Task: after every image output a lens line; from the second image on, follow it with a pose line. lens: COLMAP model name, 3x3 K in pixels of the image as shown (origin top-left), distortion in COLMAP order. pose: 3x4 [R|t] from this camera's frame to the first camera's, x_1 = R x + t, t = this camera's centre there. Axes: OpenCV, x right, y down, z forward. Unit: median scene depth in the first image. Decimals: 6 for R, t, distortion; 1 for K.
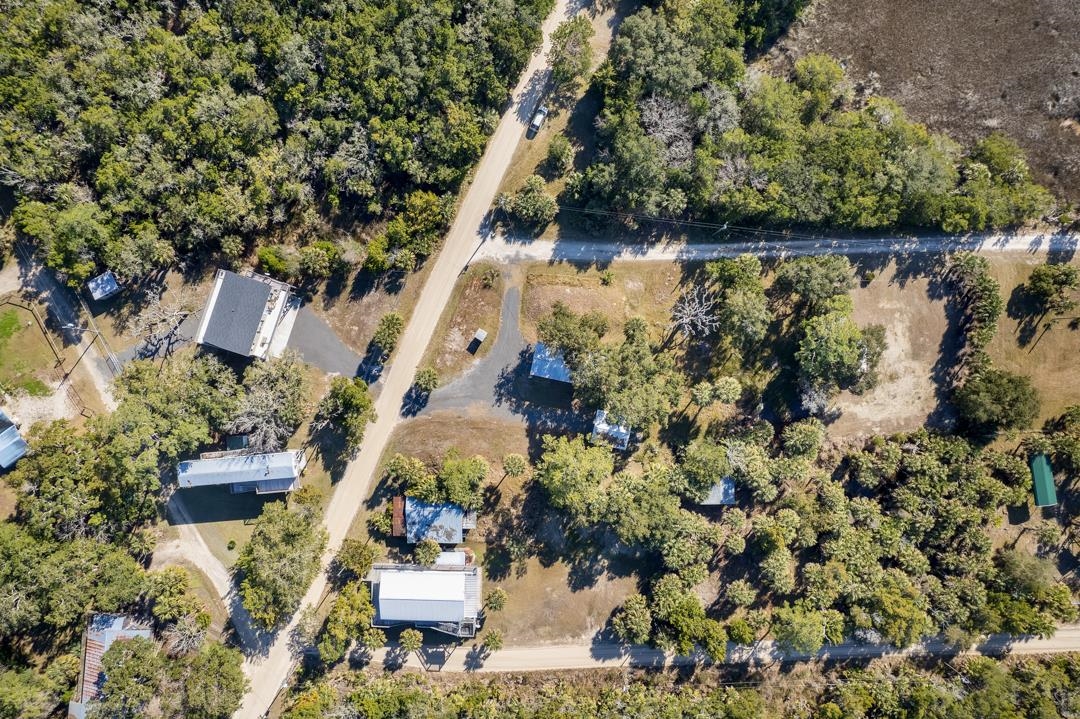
lens RADIAL K [[697.0, 0, 540.0], [0, 697.0, 359.5], [0, 0, 1]] dist [-0.065062, 0.064463]
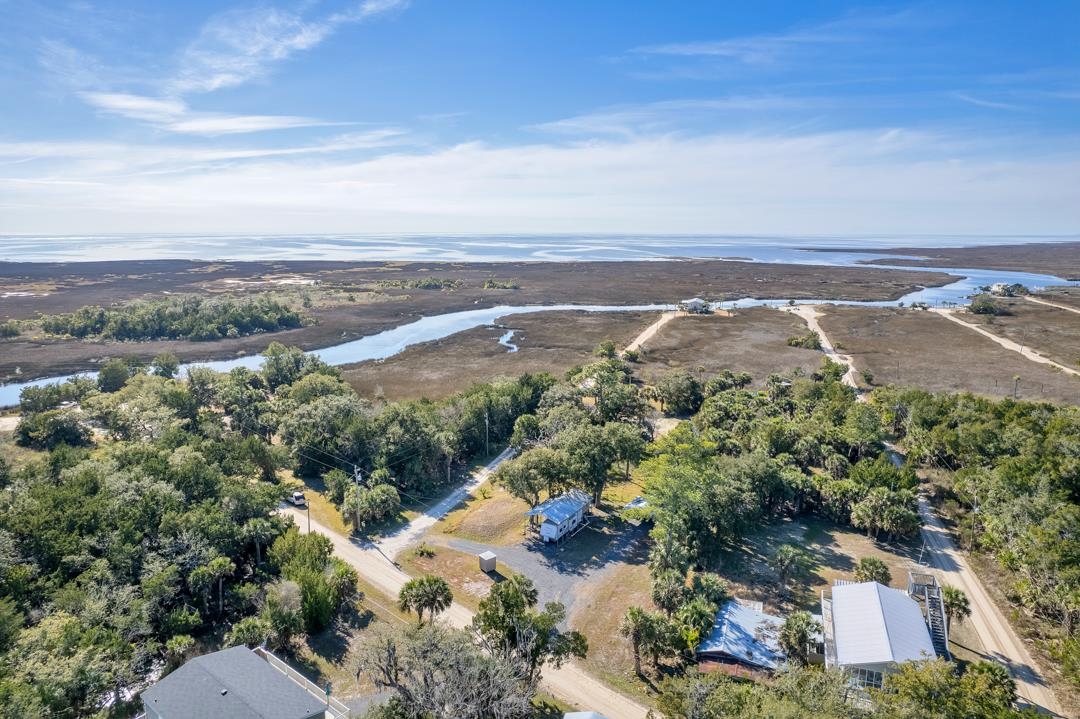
lens RADIAL K [[697.0, 0, 540.0], [0, 697.0, 359.5], [0, 0, 1]] dist [-0.065062, 0.064463]
pose [[0.326027, -0.168071, 0.930300, -0.705075], [0.945343, 0.052040, -0.321898, 0.239366], [0.005688, 0.984400, 0.175851, 0.656837]]
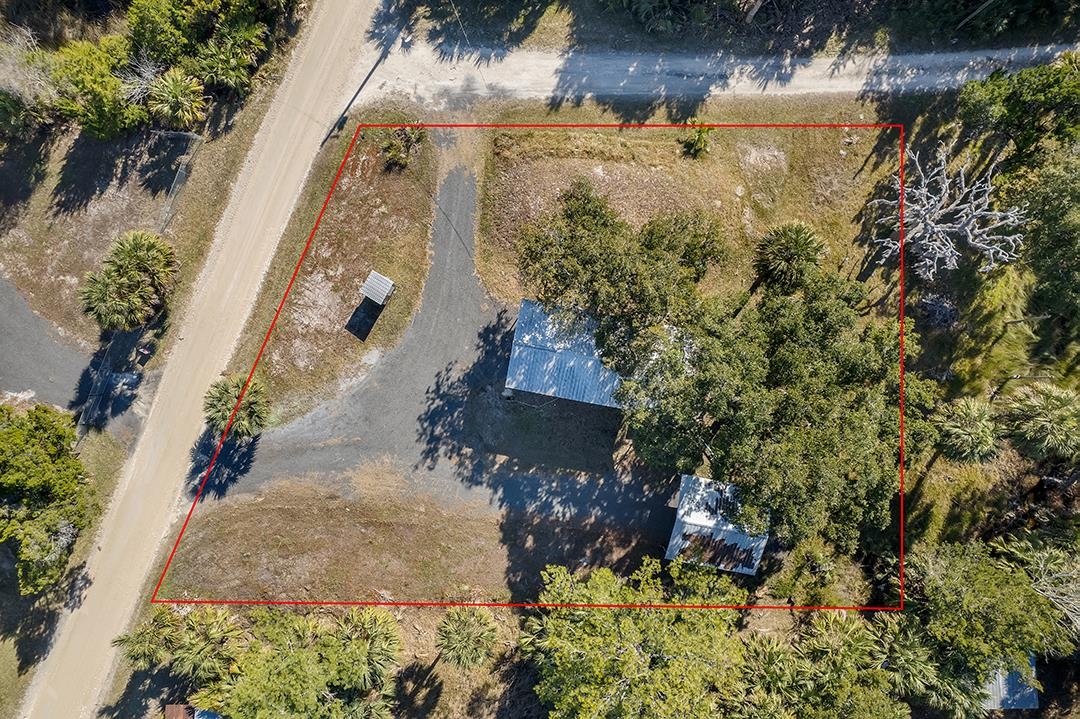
lens RADIAL K [[697.0, 0, 540.0], [0, 697.0, 359.5], [0, 0, 1]] dist [-0.065062, 0.064463]
pose [[0.999770, -0.021290, 0.002405, 0.003883], [0.021298, 0.999768, -0.003073, 0.007719], [-0.002339, 0.003123, 0.999992, 0.603853]]
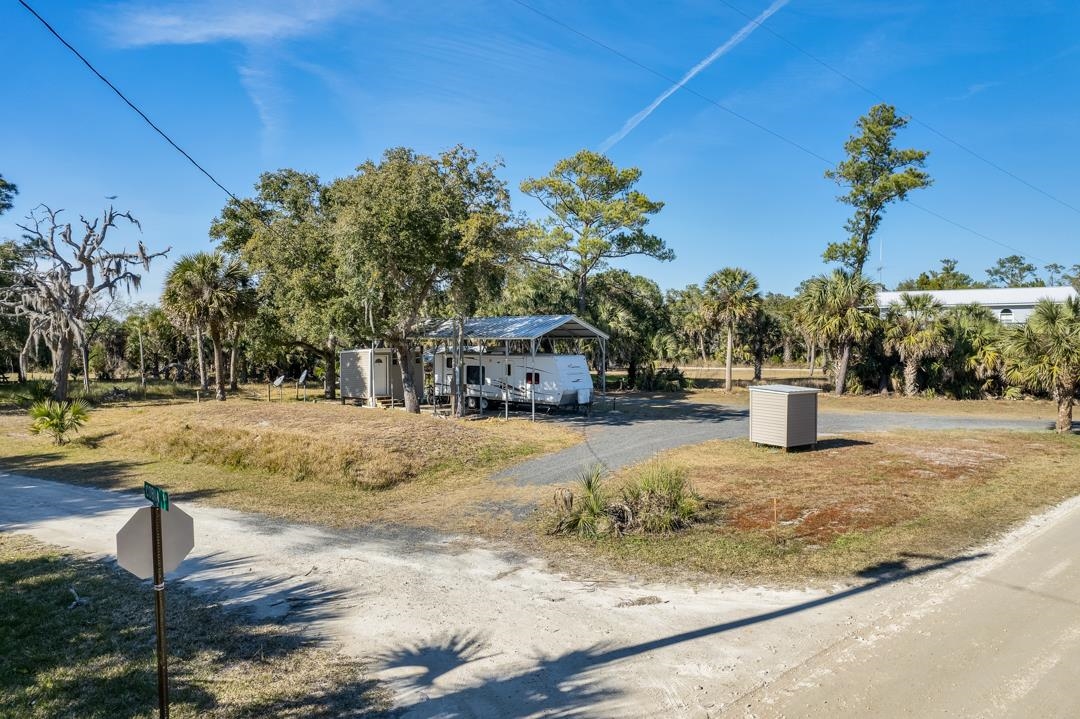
lens RADIAL K [[697.0, 0, 540.0], [0, 697.0, 359.5], [0, 0, 1]] dist [-0.065062, 0.064463]
pose [[-0.892985, -0.006890, 0.450033, -0.106467], [0.449898, -0.042536, 0.892066, -0.228153], [0.012996, 0.999071, 0.041084, 0.968652]]
